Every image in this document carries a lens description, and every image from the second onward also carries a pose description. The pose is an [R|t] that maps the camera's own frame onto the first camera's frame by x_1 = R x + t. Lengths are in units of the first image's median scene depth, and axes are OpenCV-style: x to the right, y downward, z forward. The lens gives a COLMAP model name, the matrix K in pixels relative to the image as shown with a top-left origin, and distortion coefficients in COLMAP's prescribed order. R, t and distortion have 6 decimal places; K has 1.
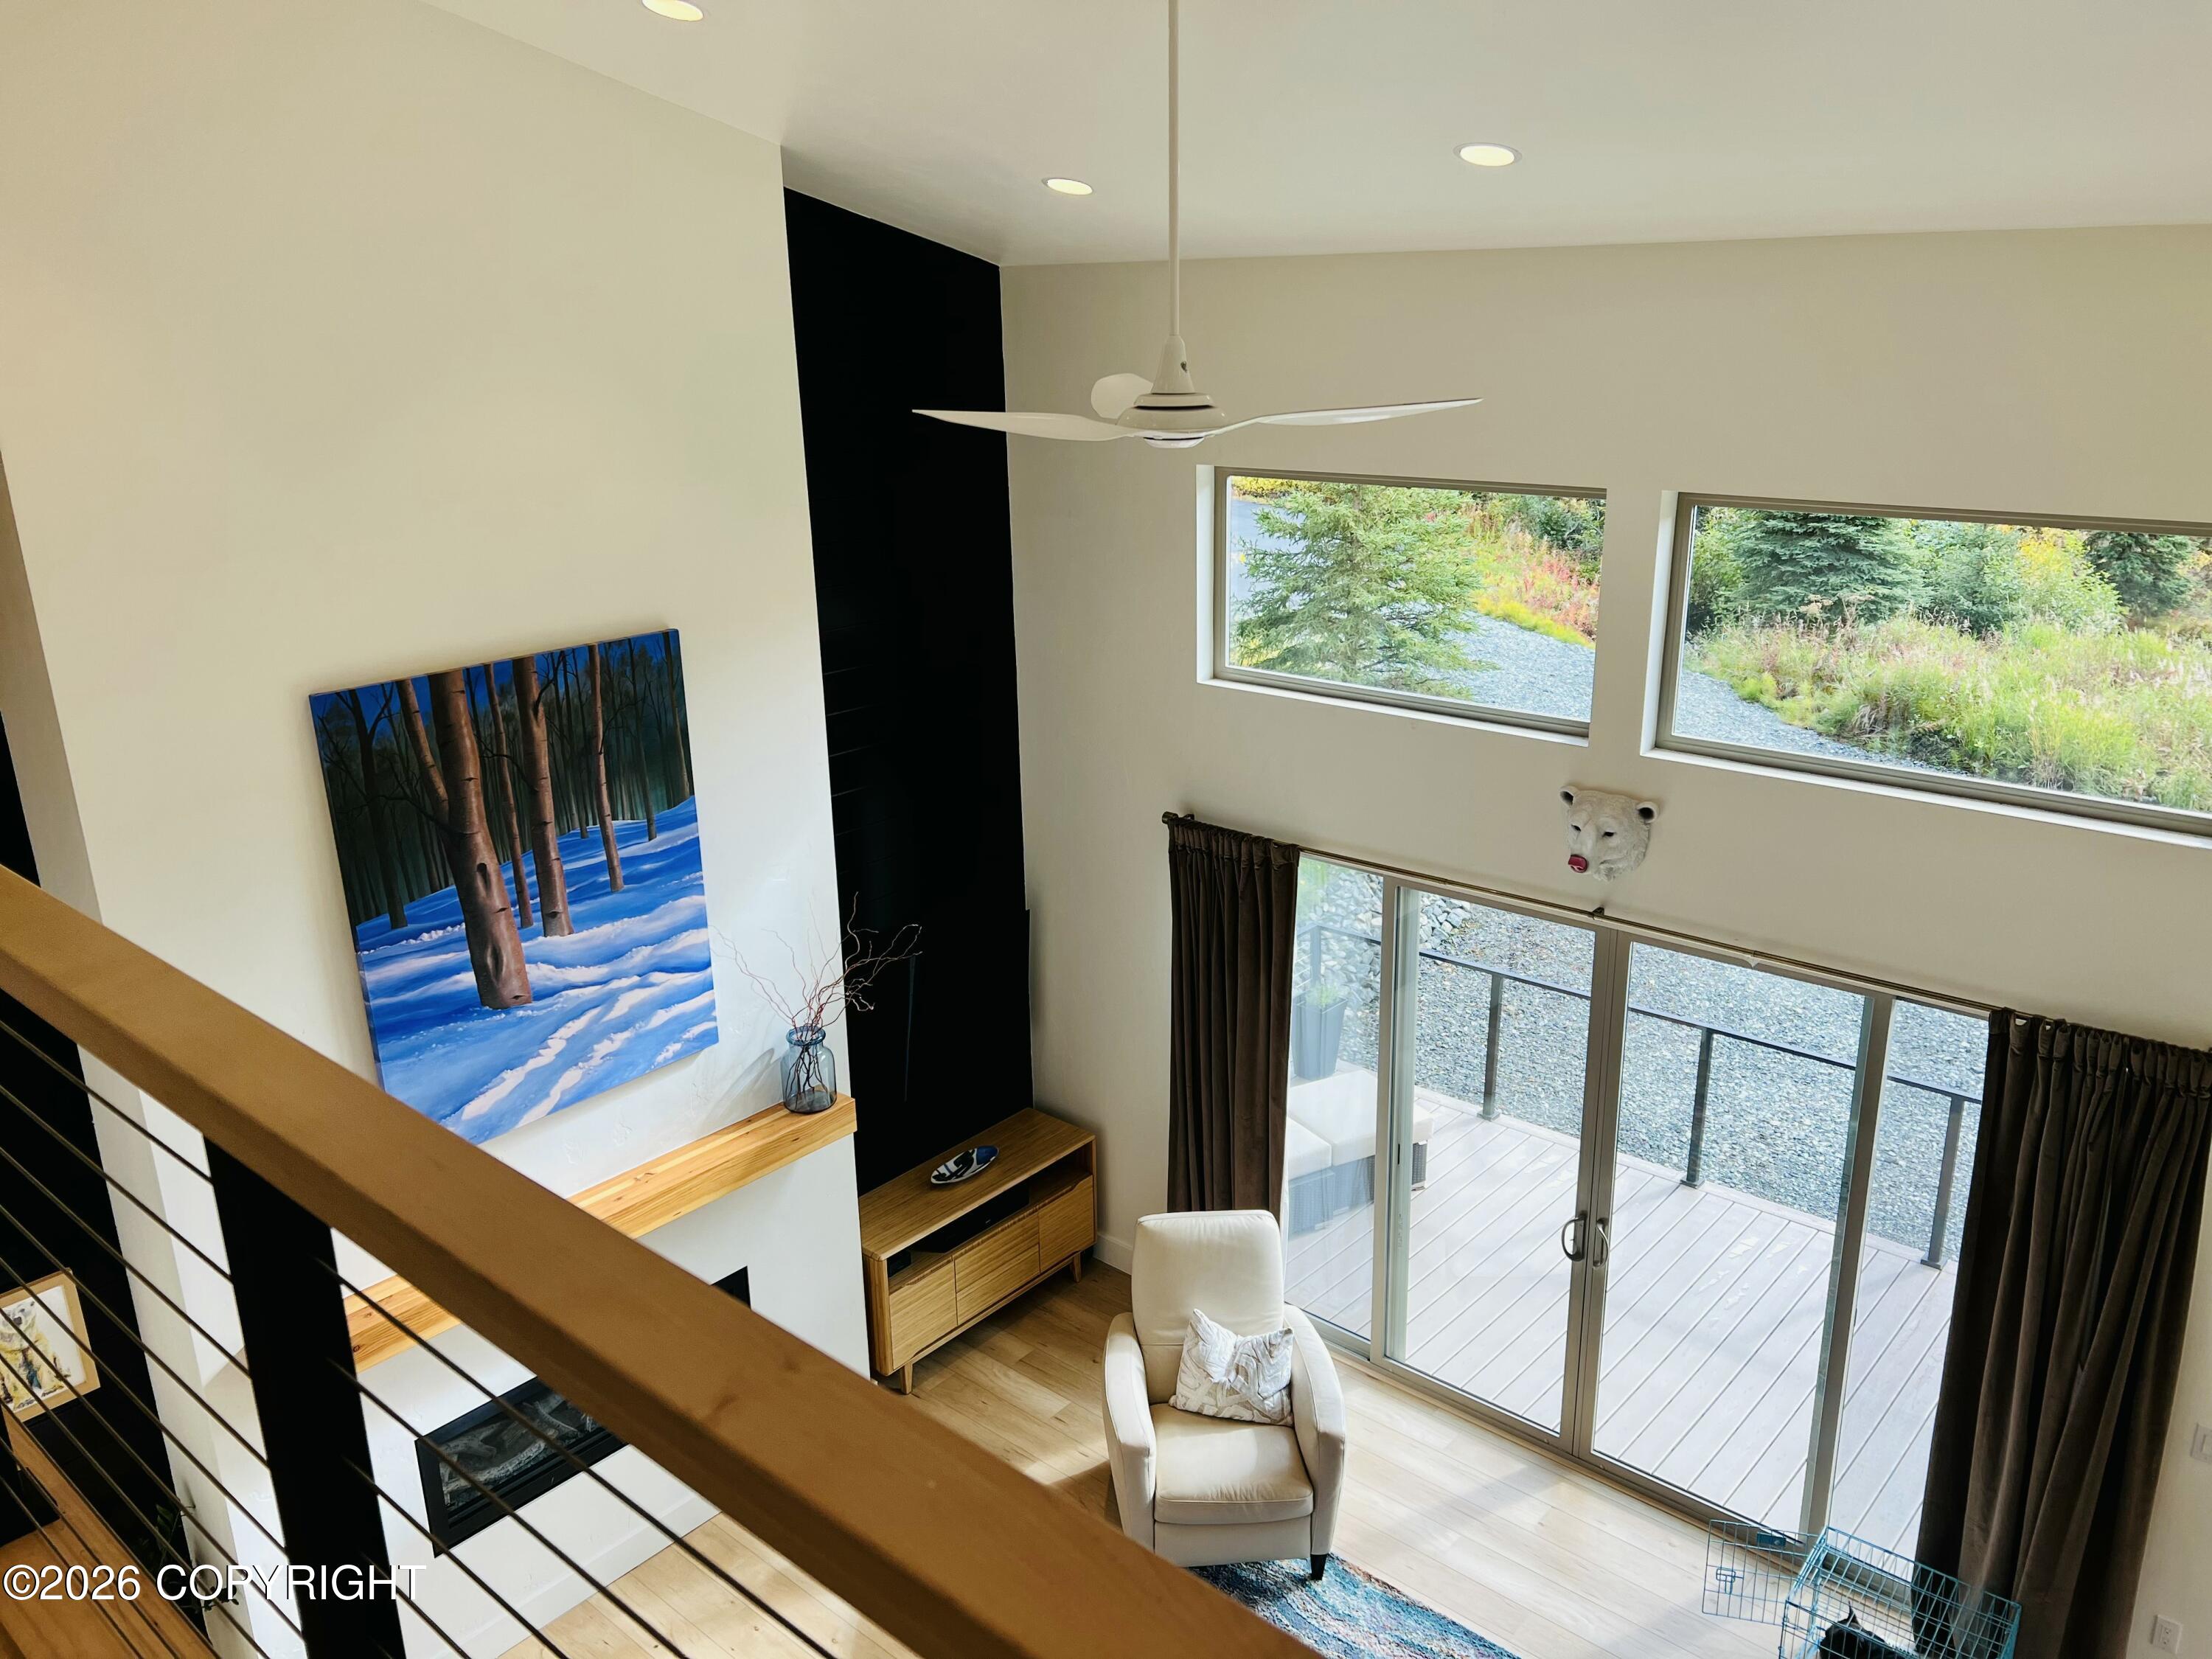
lens RADIAL K [[1674.7, 0, 1131.3], [0, 1674.7, 881.3], [0, 0, 1]] dist [0.036321, -0.028652]
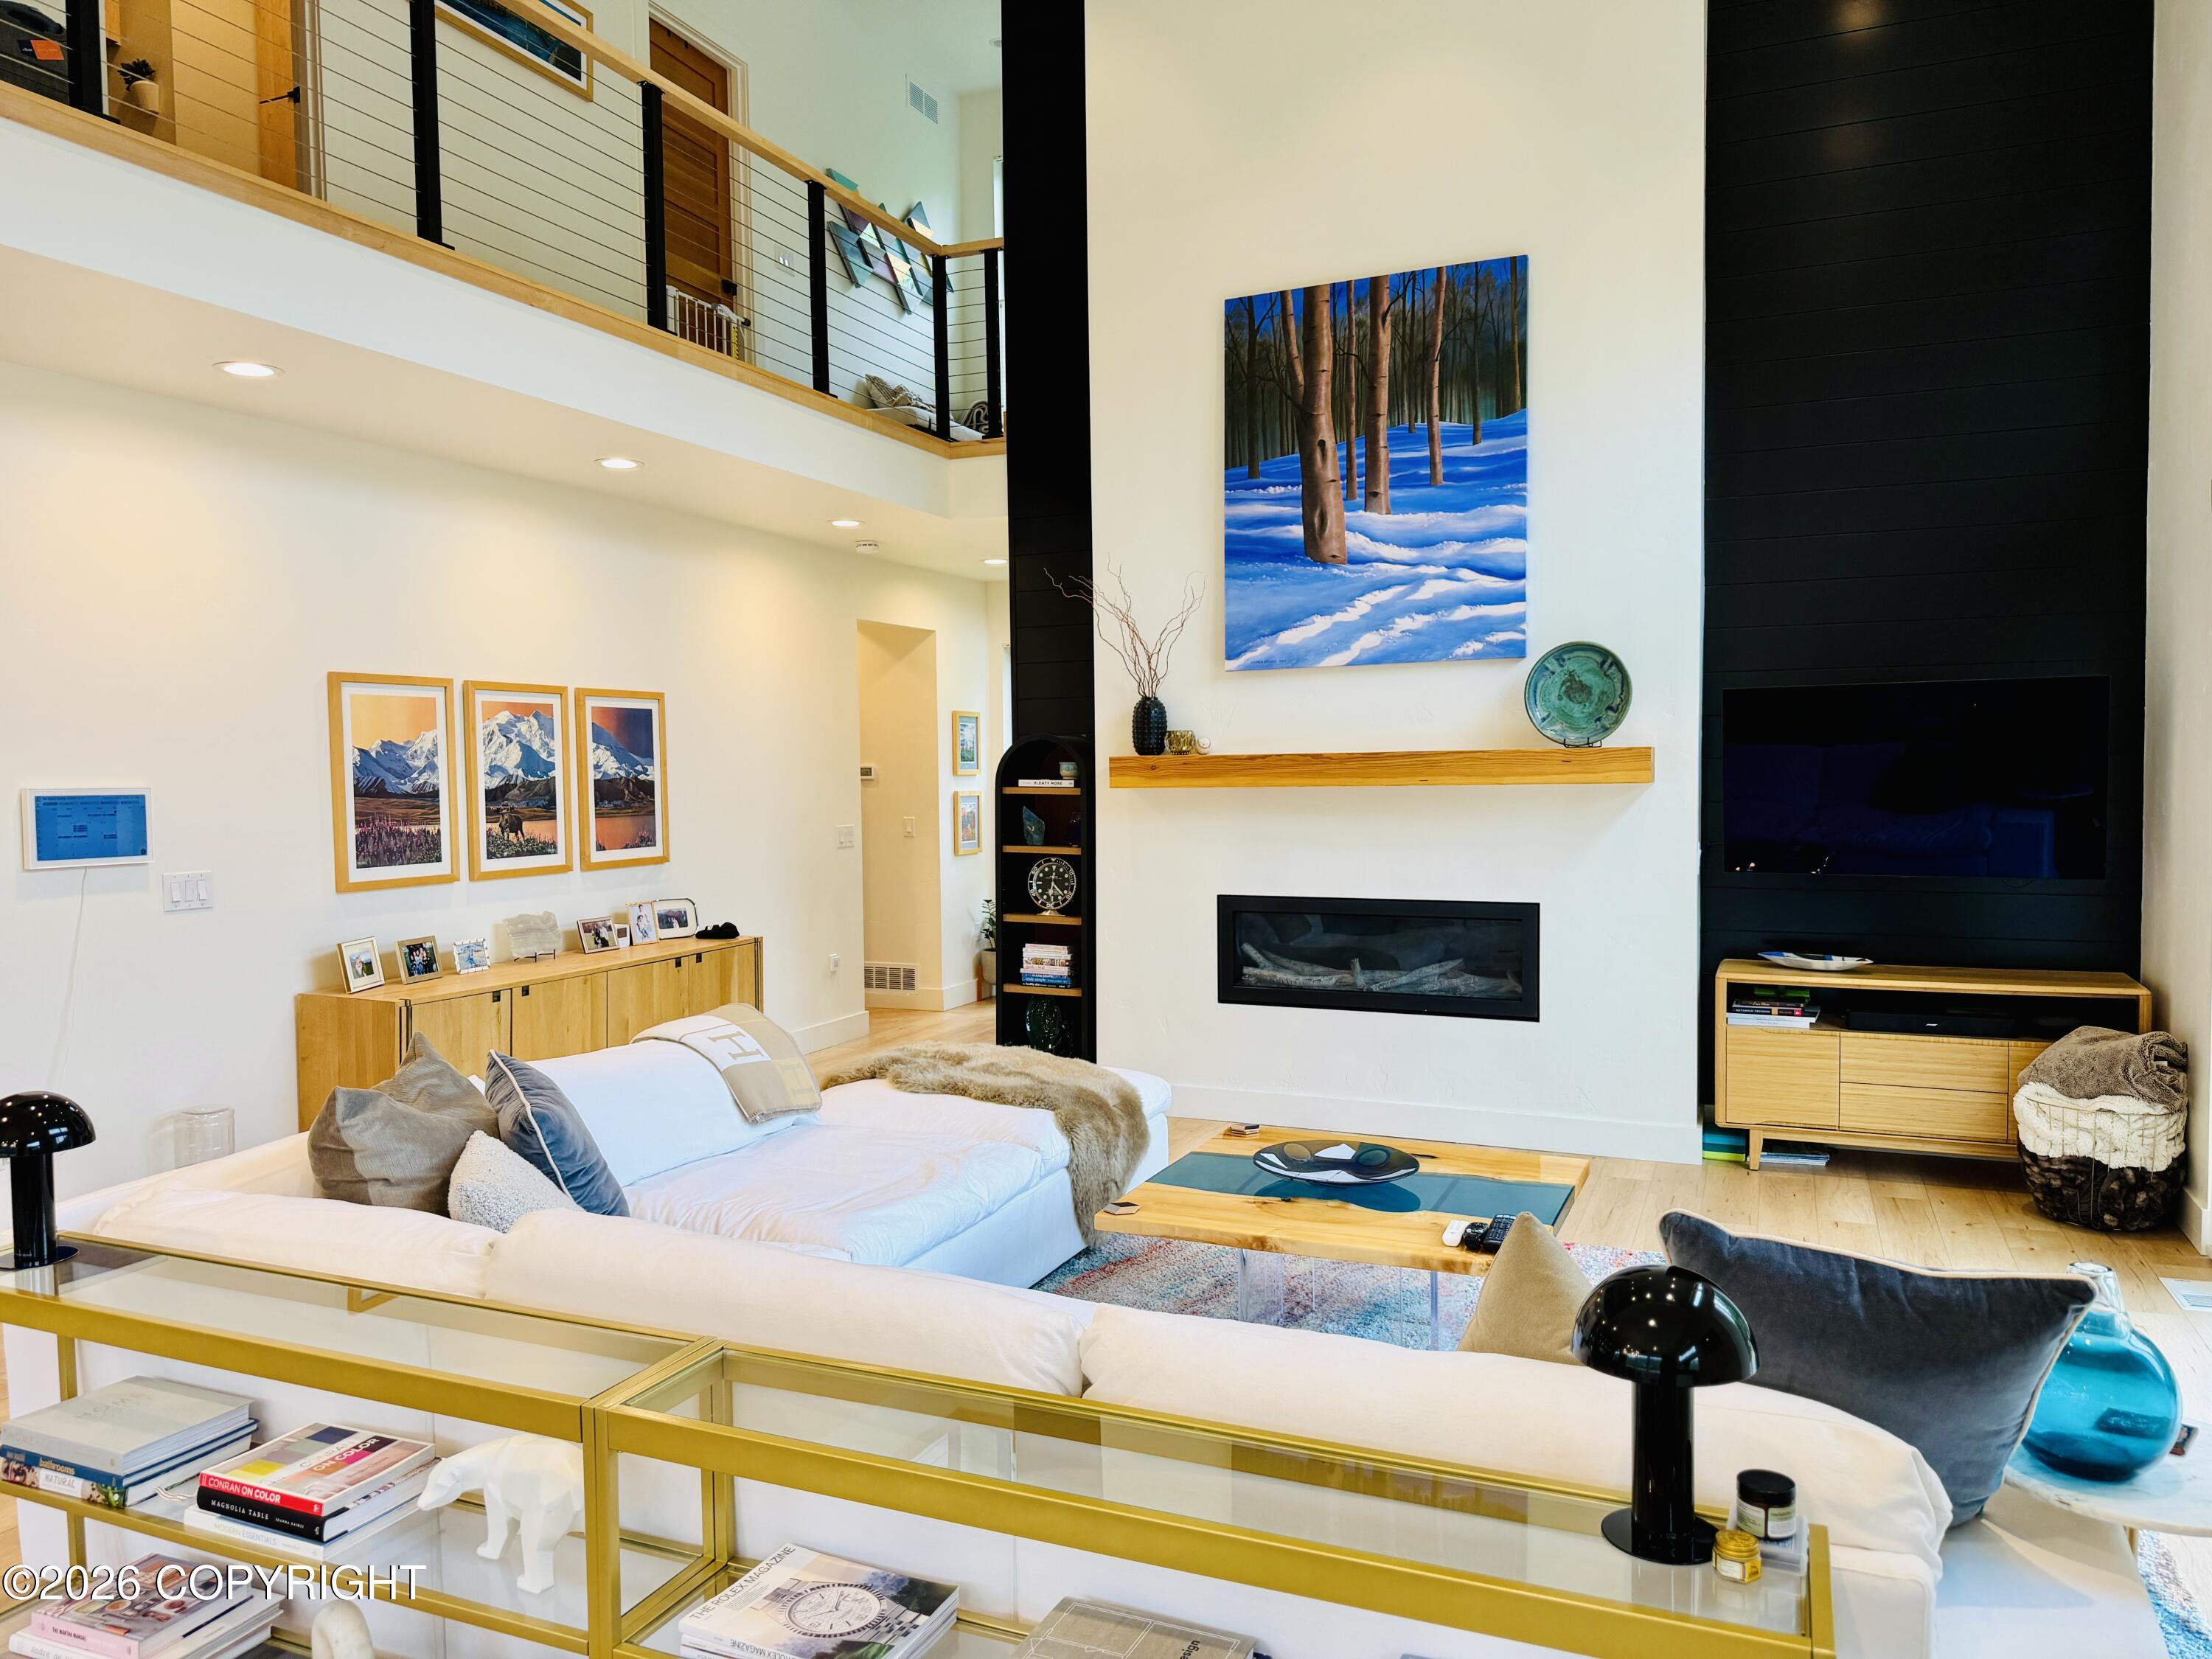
lens RADIAL K [[1532.7, 0, 1128.0], [0, 1532.7, 888.3], [0, 0, 1]] dist [0.063224, -0.066363]
pose [[0.305864, 0.084821, -0.948289, 0.699656], [-0.297125, 0.954782, -0.010433, 0.362576], [0.904524, 0.284951, 0.317235, 0.560302]]
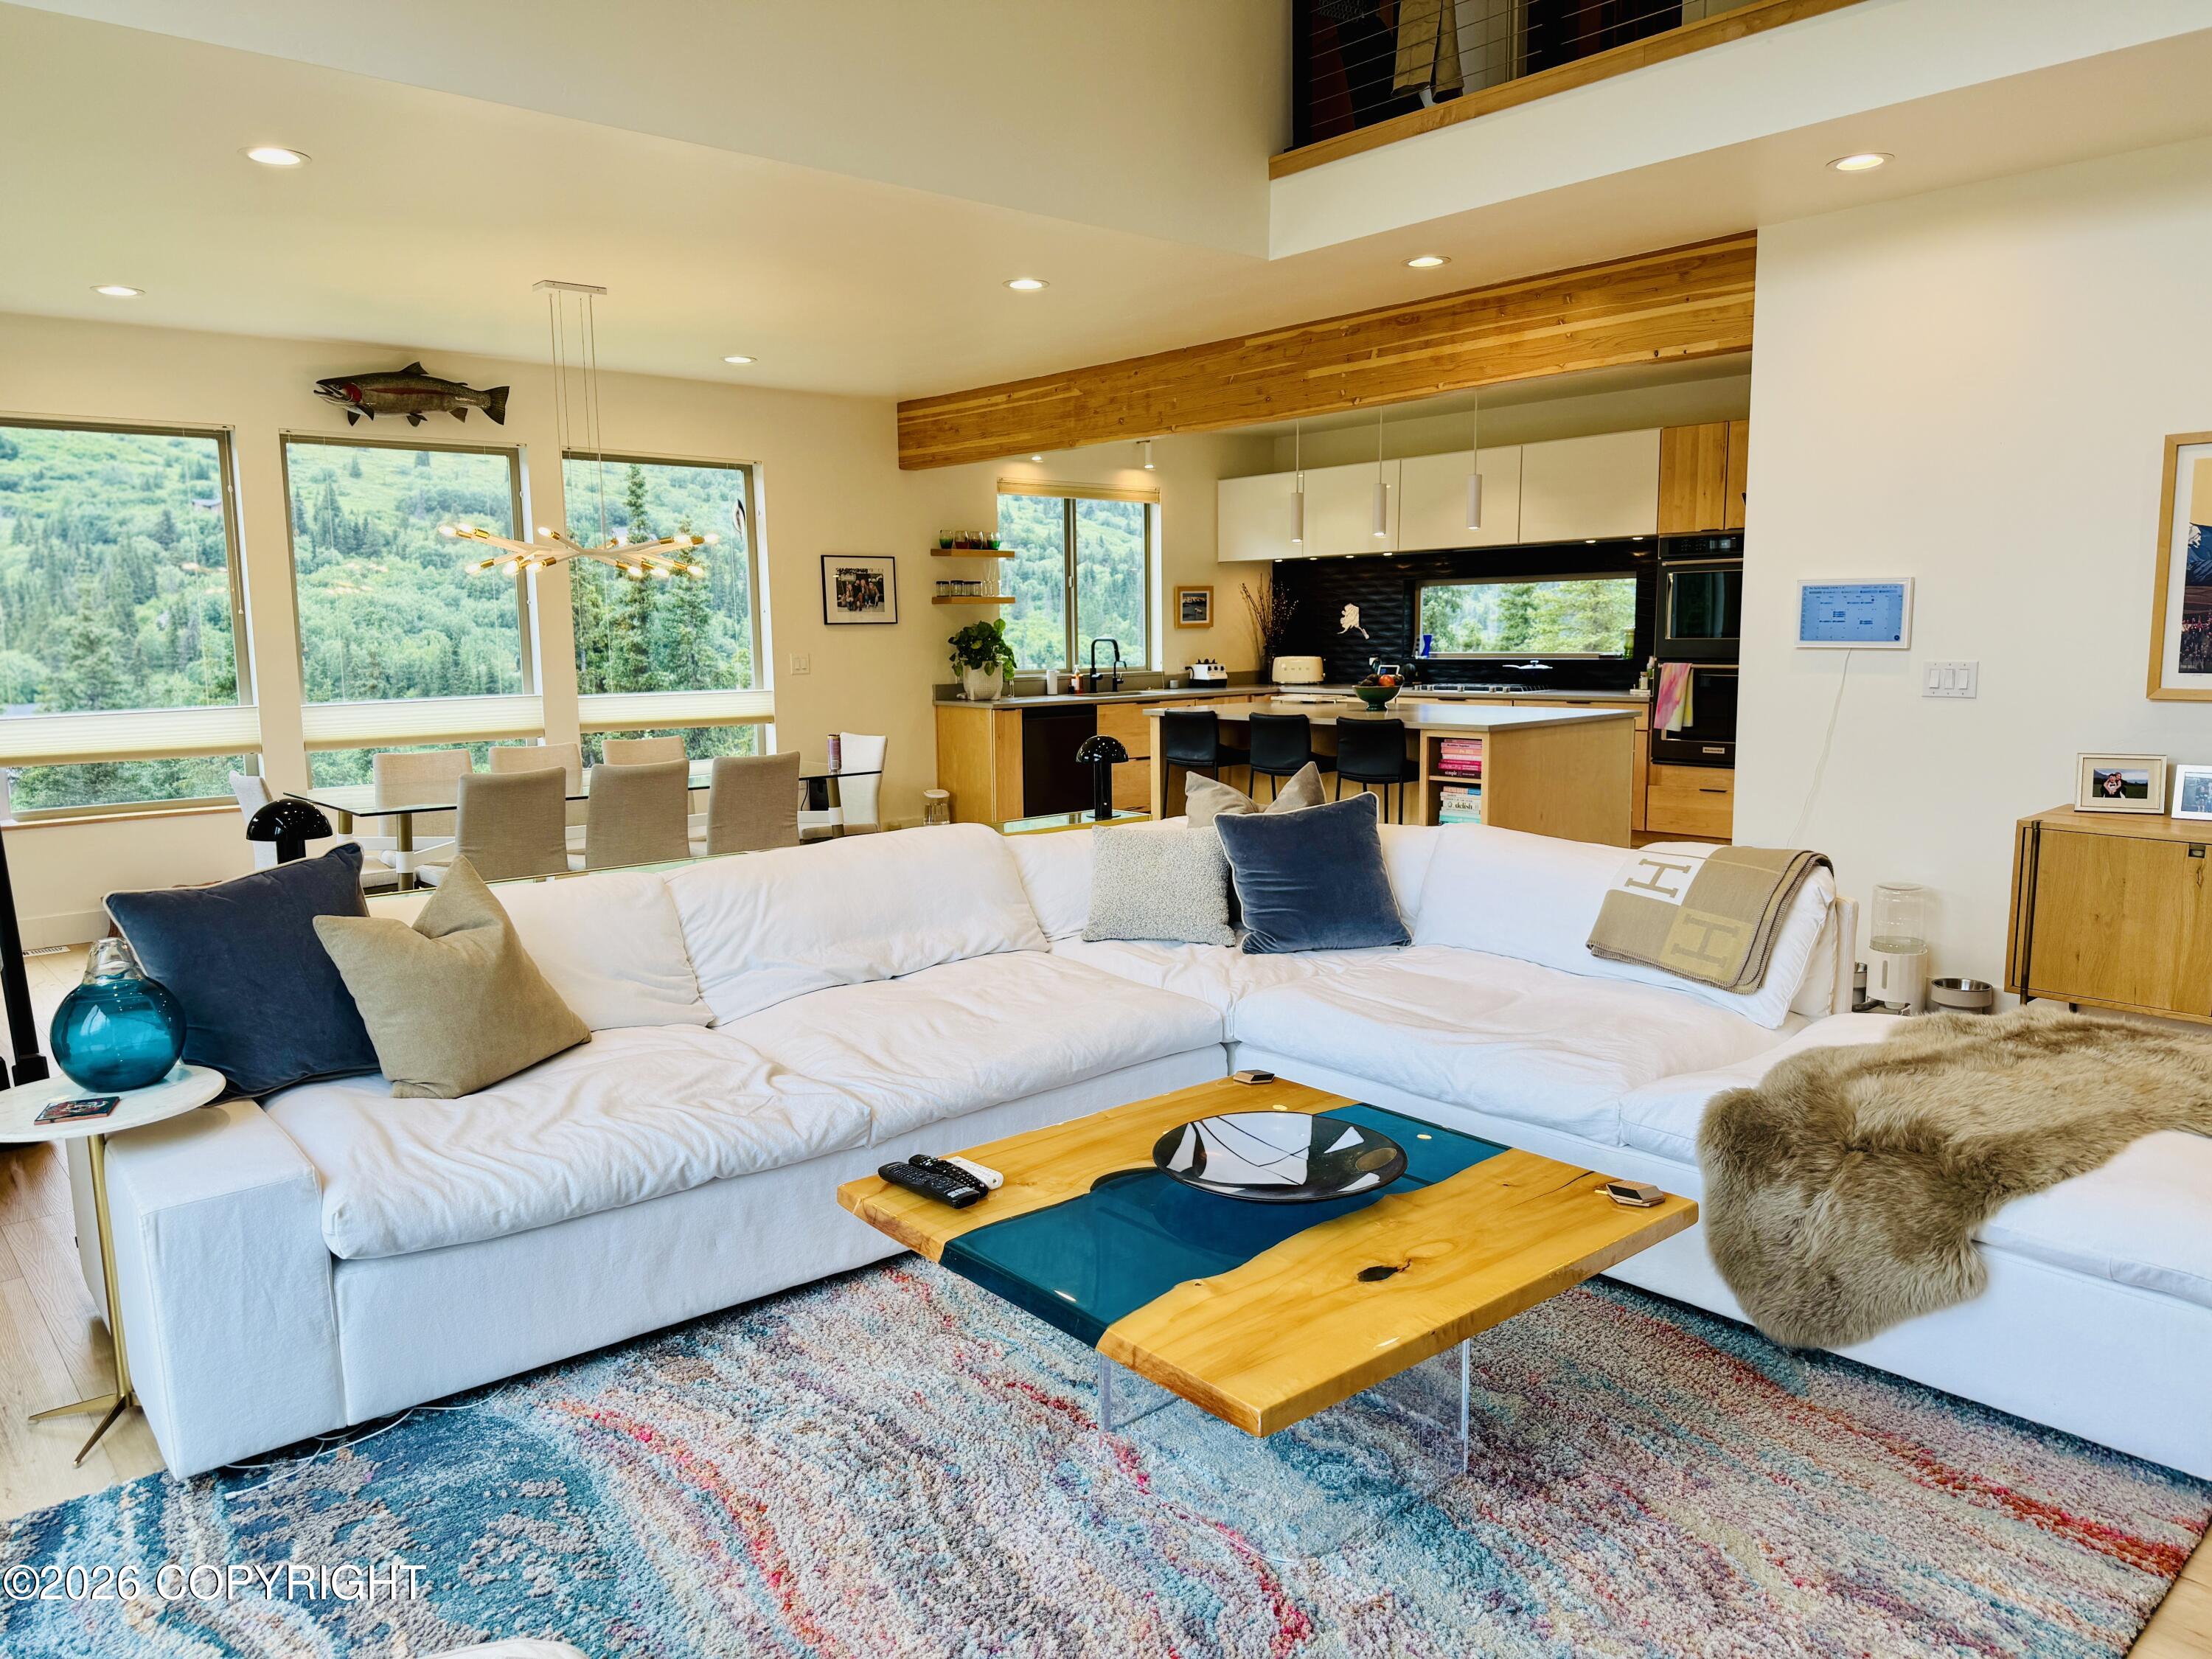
lens RADIAL K [[1532.7, 0, 1098.4], [0, 1532.7, 877.5], [0, 0, 1]] dist [0.063224, -0.066363]
pose [[-0.990449, 0.002989, 0.137847, 0.032287], [0.067624, 0.881790, 0.466770, 0.146760], [-0.120156, 0.471633, -0.873570, 1.305871]]
